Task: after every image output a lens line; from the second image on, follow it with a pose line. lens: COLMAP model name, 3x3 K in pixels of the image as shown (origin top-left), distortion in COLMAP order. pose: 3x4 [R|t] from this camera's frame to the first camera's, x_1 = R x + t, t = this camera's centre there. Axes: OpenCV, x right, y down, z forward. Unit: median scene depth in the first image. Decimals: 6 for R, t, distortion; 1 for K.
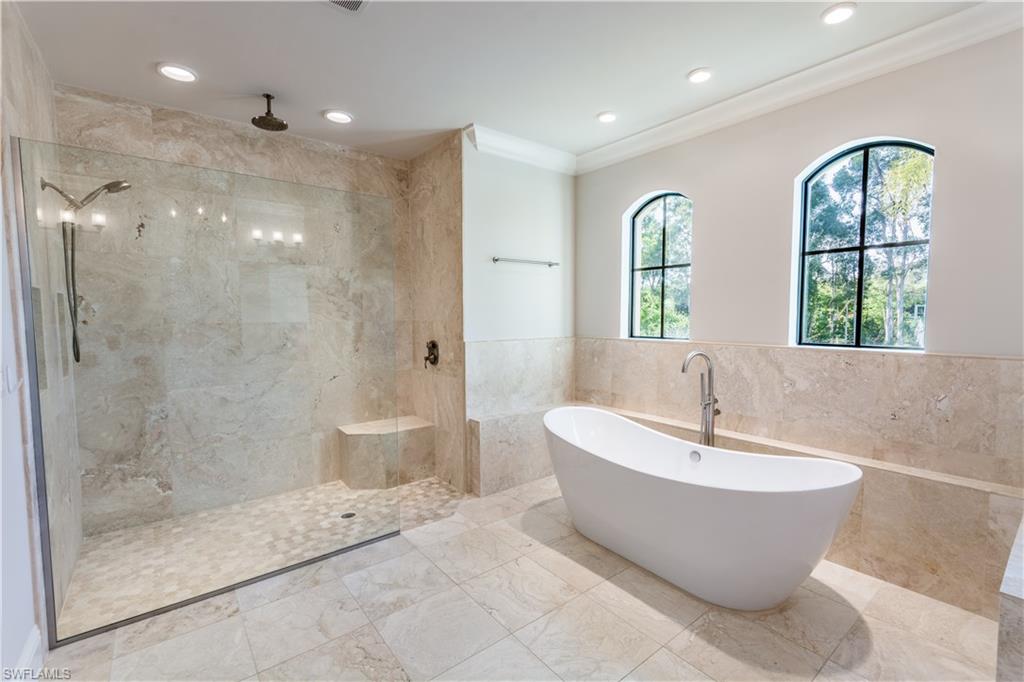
lens RADIAL K [[453.2, 0, 512.0], [0, 453.2, 342.9], [0, 0, 1]] dist [0.007237, -0.000348]
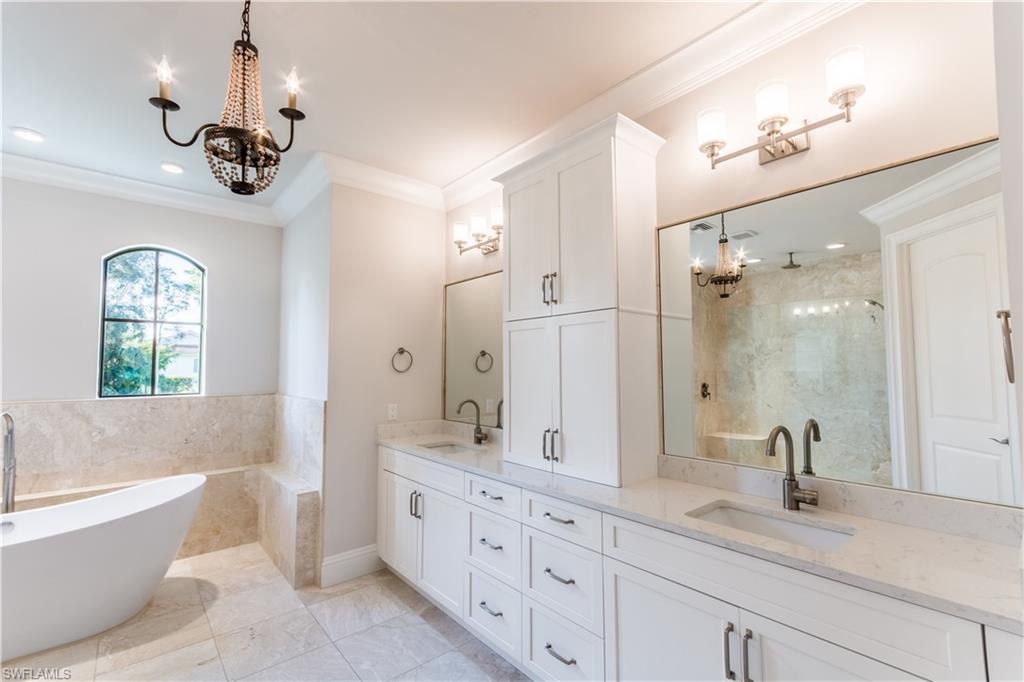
lens RADIAL K [[453.2, 0, 511.7], [0, 453.2, 342.6], [0, 0, 1]] dist [0.007237, -0.000348]
pose [[-0.032616, 0.062603, 0.997505, -0.623606], [0.069408, 0.995769, -0.060225, 0.007661], [-0.997055, 0.067271, -0.036823, -0.001618]]
